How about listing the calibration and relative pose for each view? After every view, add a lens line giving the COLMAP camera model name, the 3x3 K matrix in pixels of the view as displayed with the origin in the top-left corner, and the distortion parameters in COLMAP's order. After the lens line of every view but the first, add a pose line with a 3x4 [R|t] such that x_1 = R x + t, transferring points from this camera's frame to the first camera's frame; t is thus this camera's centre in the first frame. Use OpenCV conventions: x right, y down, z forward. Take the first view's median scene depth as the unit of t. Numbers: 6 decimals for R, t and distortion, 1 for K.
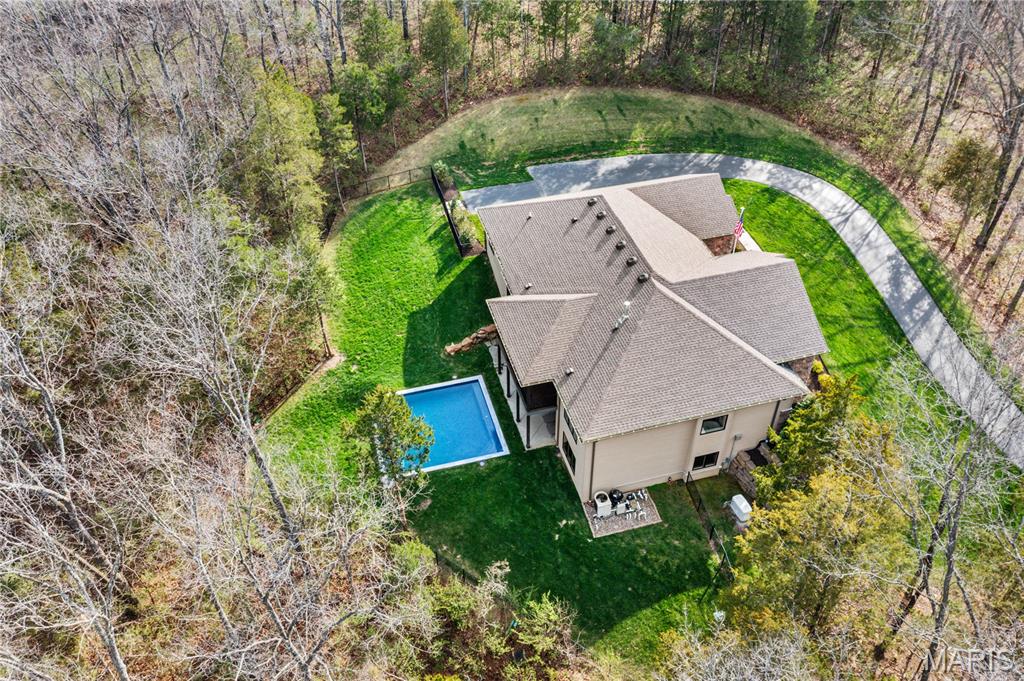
lens RADIAL K [[811.1, 0, 512.0], [0, 811.1, 340.5], [0, 0, 1]] dist [0.006168, 0.003111]
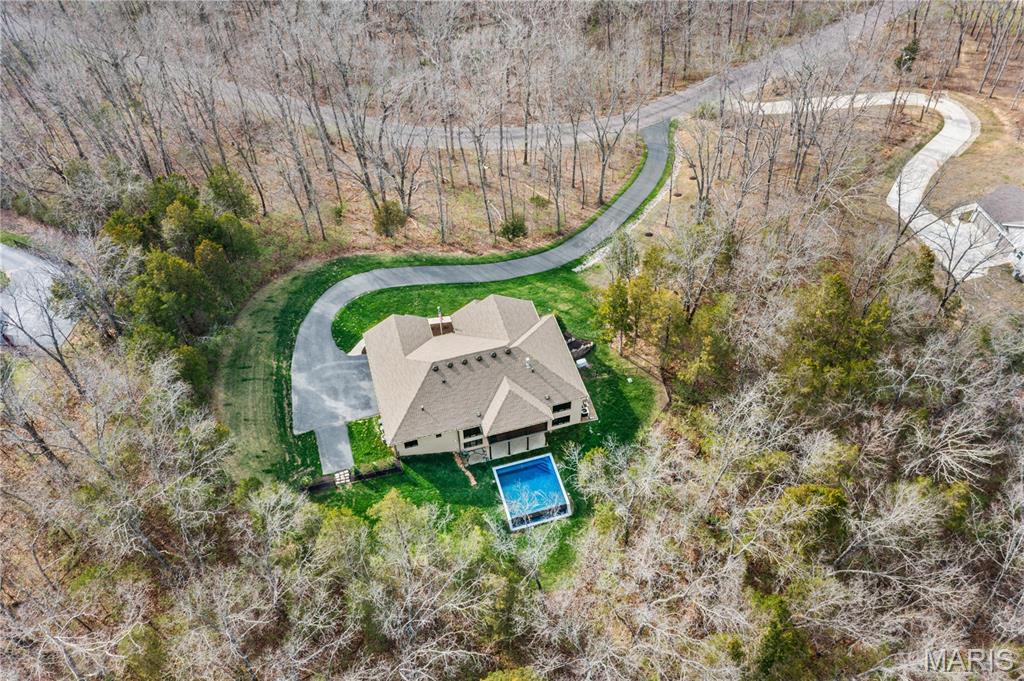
lens RADIAL K [[821.4, 0, 512.0], [0, 821.4, 340.5], [0, 0, 1]] dist [-0.009444, -0.003363]
pose [[-0.009599, -0.764016, 0.645126, -0.861448], [0.673452, 0.471961, 0.568960, -0.945467], [-0.739168, 0.439923, 0.509998, -0.041163]]
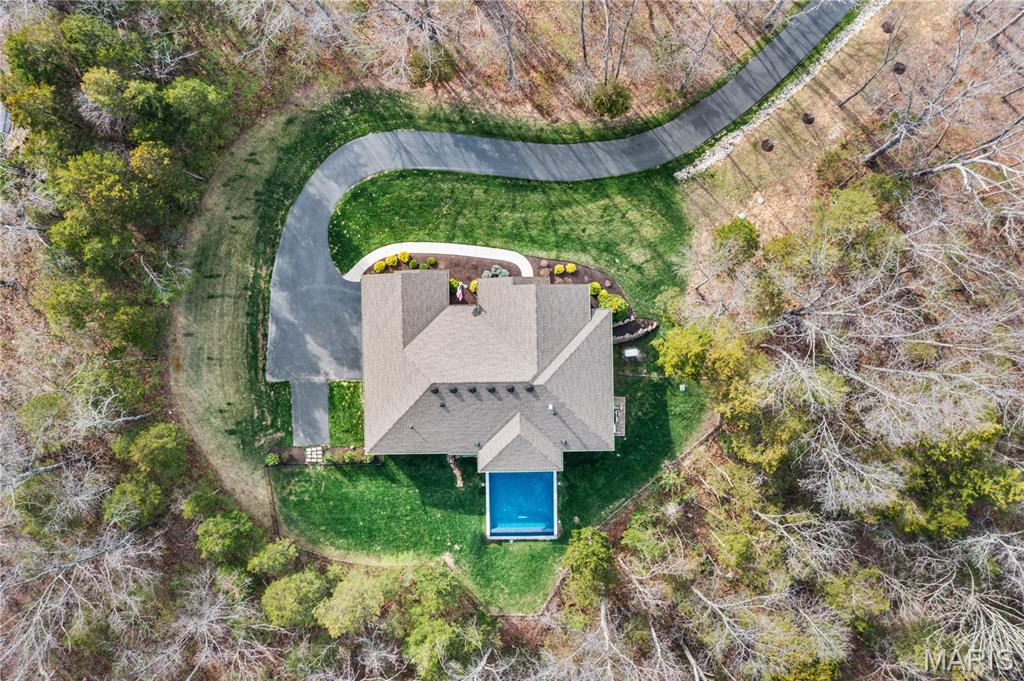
lens RADIAL K [[821.4, 0, 512.0], [0, 821.4, 340.5], [0, 0, 1]] dist [-0.009444, -0.003363]
pose [[0.249406, -0.968212, -0.019048, 0.208438], [0.650650, 0.152970, 0.743810, -0.986720], [-0.717252, -0.197904, 0.668119, -0.011413]]
